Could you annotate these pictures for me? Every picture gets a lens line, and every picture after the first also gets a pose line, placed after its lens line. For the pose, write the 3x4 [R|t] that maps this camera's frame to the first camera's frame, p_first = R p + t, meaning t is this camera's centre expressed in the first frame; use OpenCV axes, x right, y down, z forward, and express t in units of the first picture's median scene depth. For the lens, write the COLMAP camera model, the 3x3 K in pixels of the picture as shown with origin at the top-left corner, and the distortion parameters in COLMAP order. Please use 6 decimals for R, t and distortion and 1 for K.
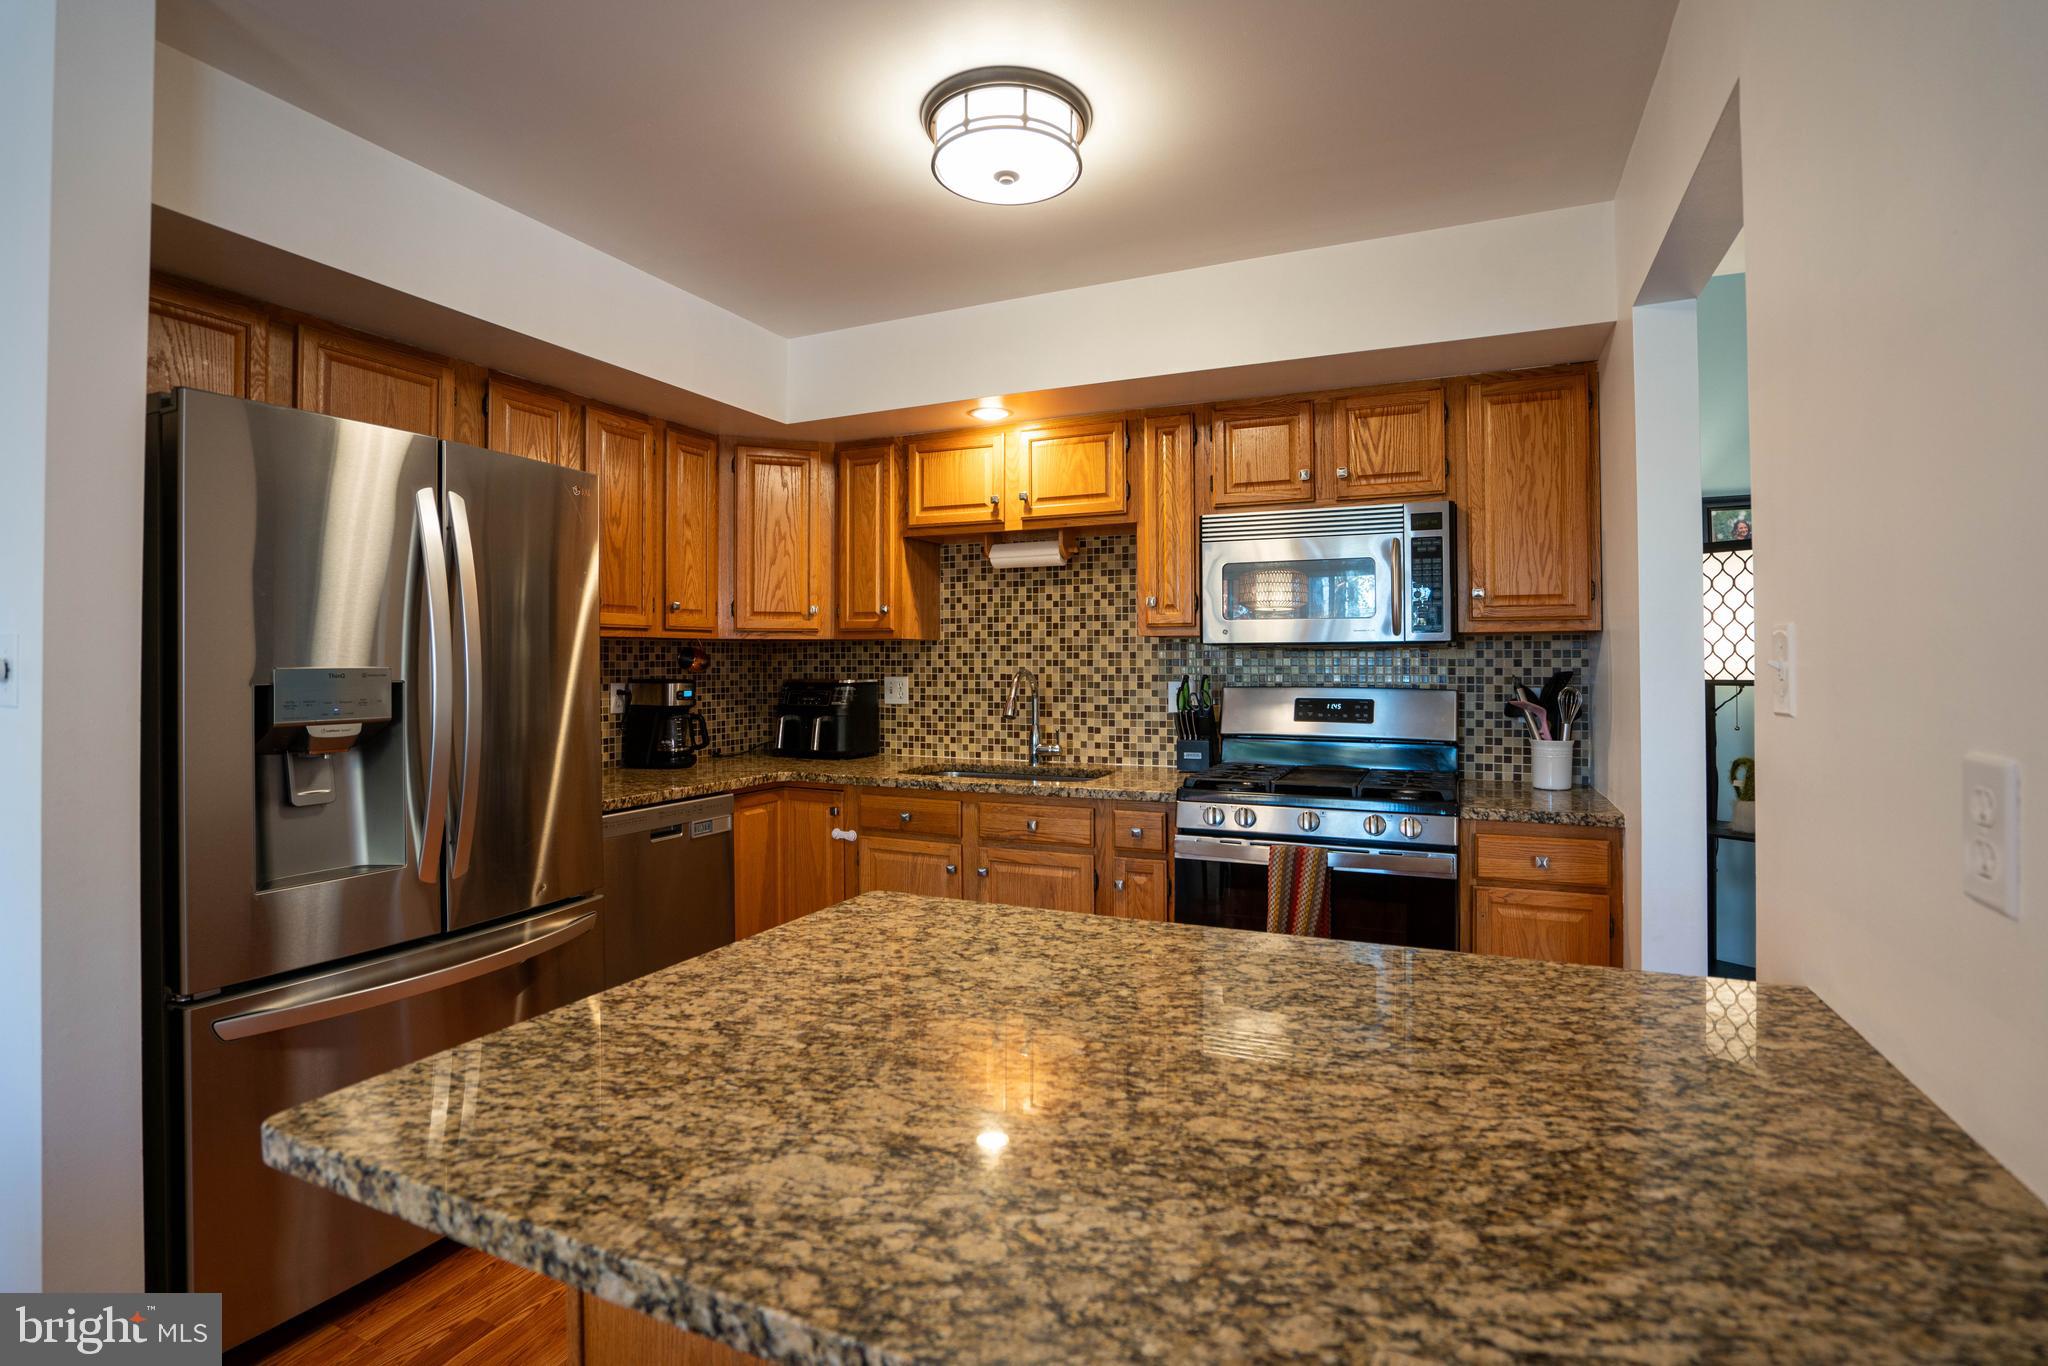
lens RADIAL K [[974.2, 0, 1026.9], [0, 974.2, 651.6], [0, 0, 1]] dist [-0.057702, 0.035687]
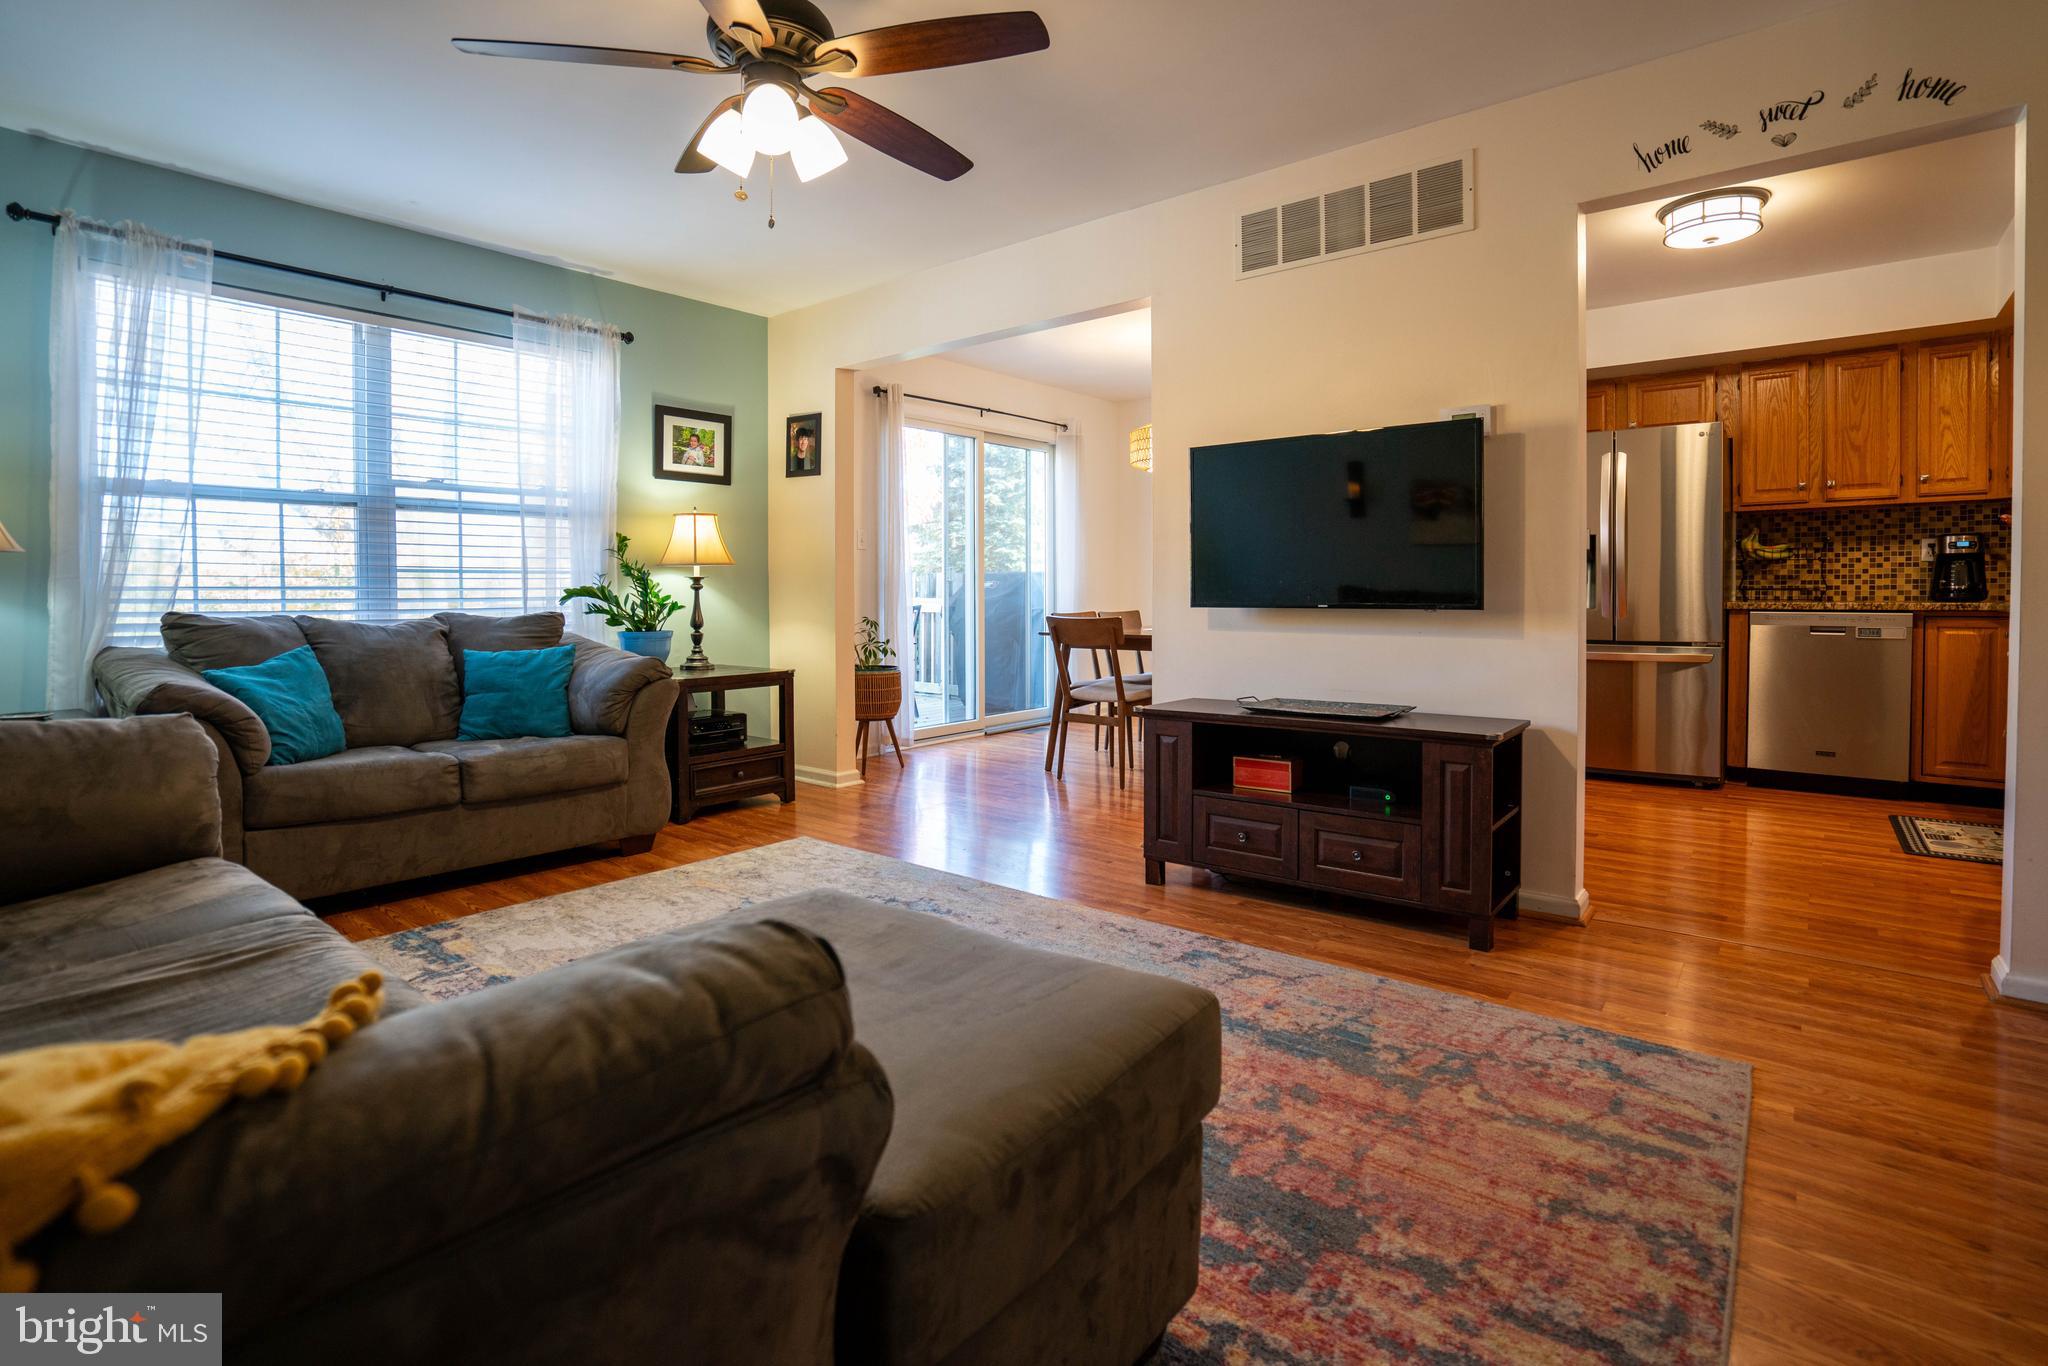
lens RADIAL K [[1001.2, 0, 1007.5], [0, 1001.2, 610.6], [0, 0, 1]] dist [-0.067571, 0.029339]
pose [[-0.260358, 0.020740, -0.965289, 1.178861], [0.018941, 0.999687, 0.016370, 0.084743], [0.965326, -0.014022, -0.260669, 0.108594]]
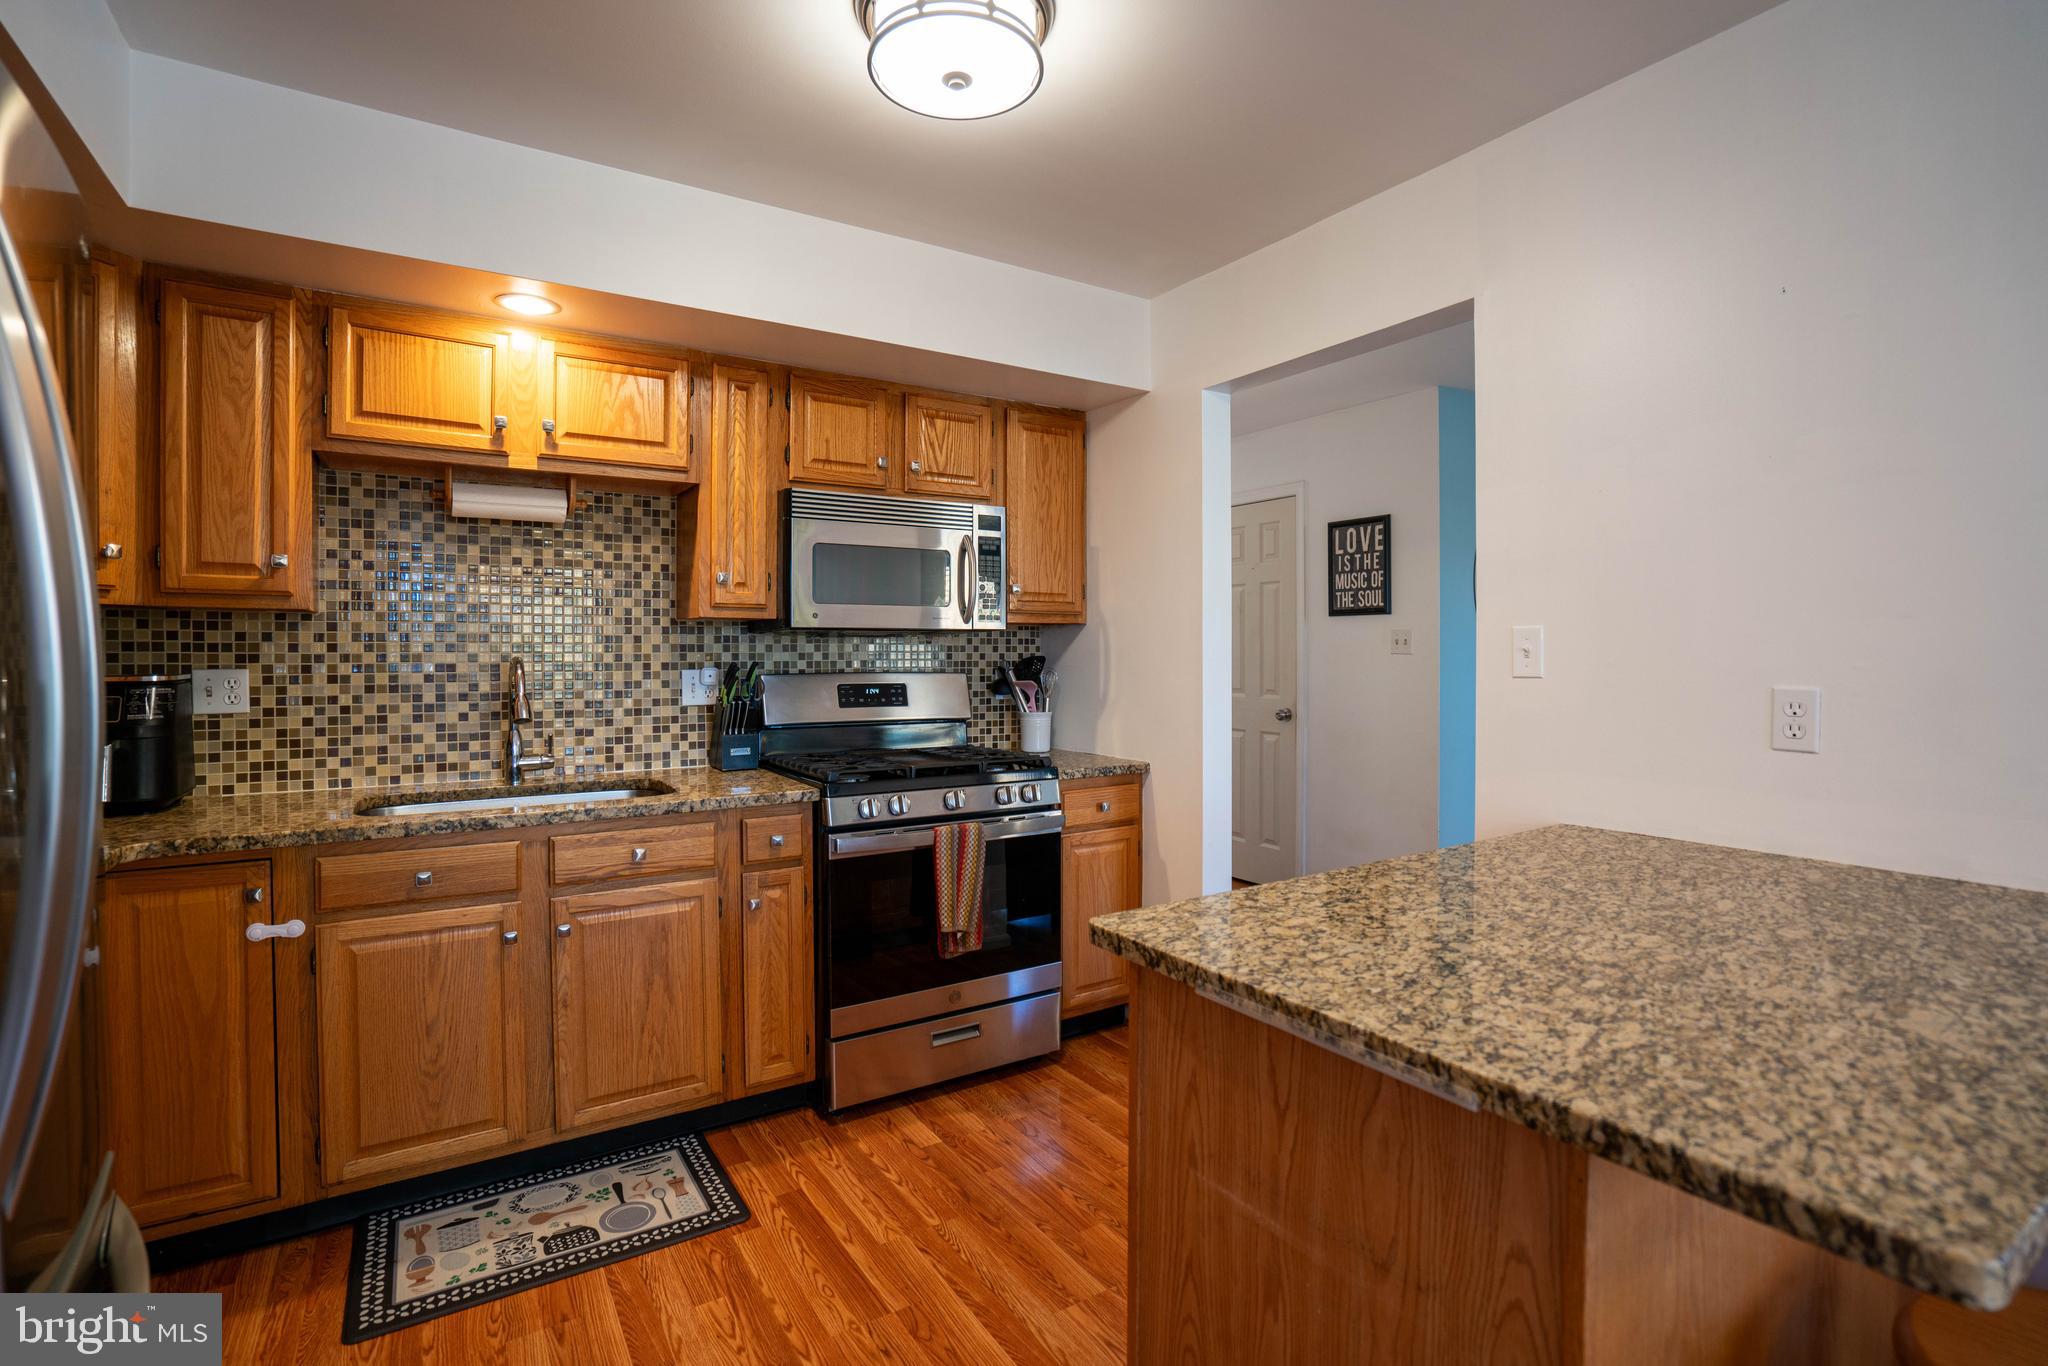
lens RADIAL K [[962.9, 0, 1036.0], [0, 962.9, 657.0], [0, 0, 1]] dist [-0.070103, 0.033752]
pose [[0.540221, -0.003739, 0.841515, -0.389374], [-0.010157, 0.999888, 0.010963, 0.006552], [-0.841462, -0.014470, 0.540123, 0.268888]]
